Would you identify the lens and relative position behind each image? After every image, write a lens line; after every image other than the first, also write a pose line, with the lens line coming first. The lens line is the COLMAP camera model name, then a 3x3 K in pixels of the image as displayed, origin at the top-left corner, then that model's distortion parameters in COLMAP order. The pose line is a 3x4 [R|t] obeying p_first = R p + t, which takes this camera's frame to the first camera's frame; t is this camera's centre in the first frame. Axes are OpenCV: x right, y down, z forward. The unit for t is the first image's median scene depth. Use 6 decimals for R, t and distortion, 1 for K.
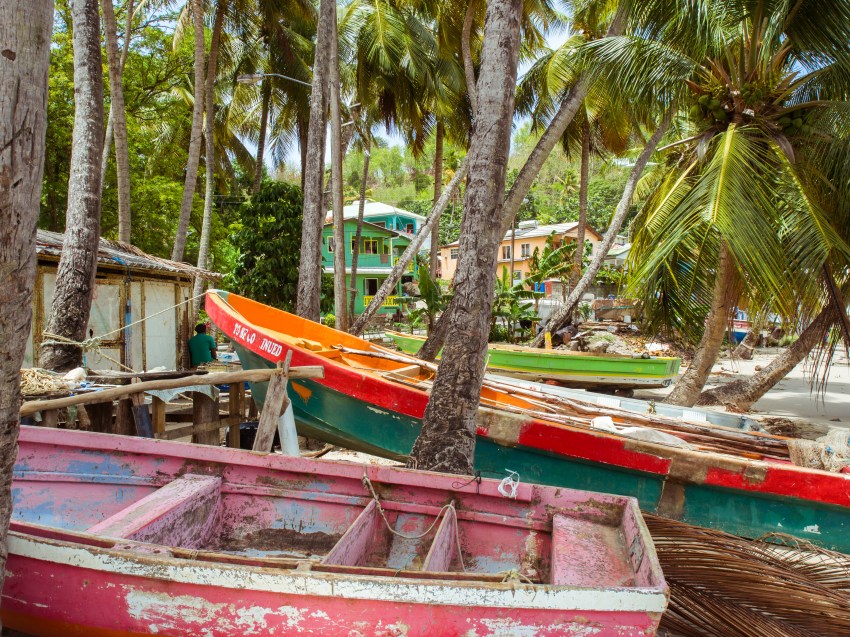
lens RADIAL K [[965.6, 0, 424.6], [0, 965.6, 333.1], [0, 0, 1]] dist [0.156843, -0.806710]
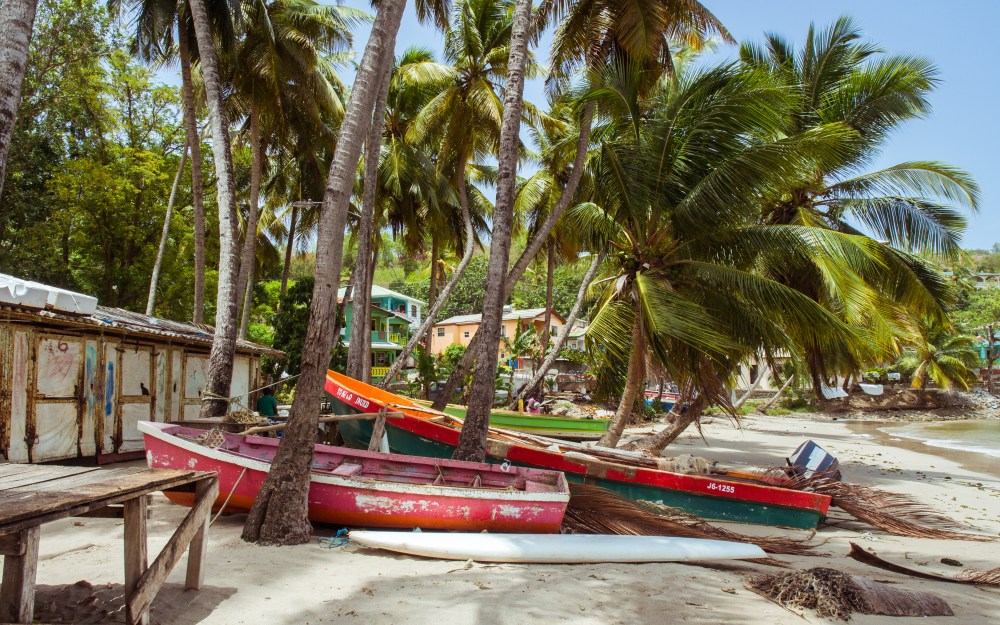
lens RADIAL K [[877.1, 0, 485.8], [0, 877.1, 315.9], [0, 0, 1]] dist [0.002052, -0.004434]
pose [[0.995841, 0.026251, 0.087248, -0.063787], [-0.017691, 0.995082, -0.097466, 0.007462], [-0.089377, 0.095517, 0.991407, -0.450555]]
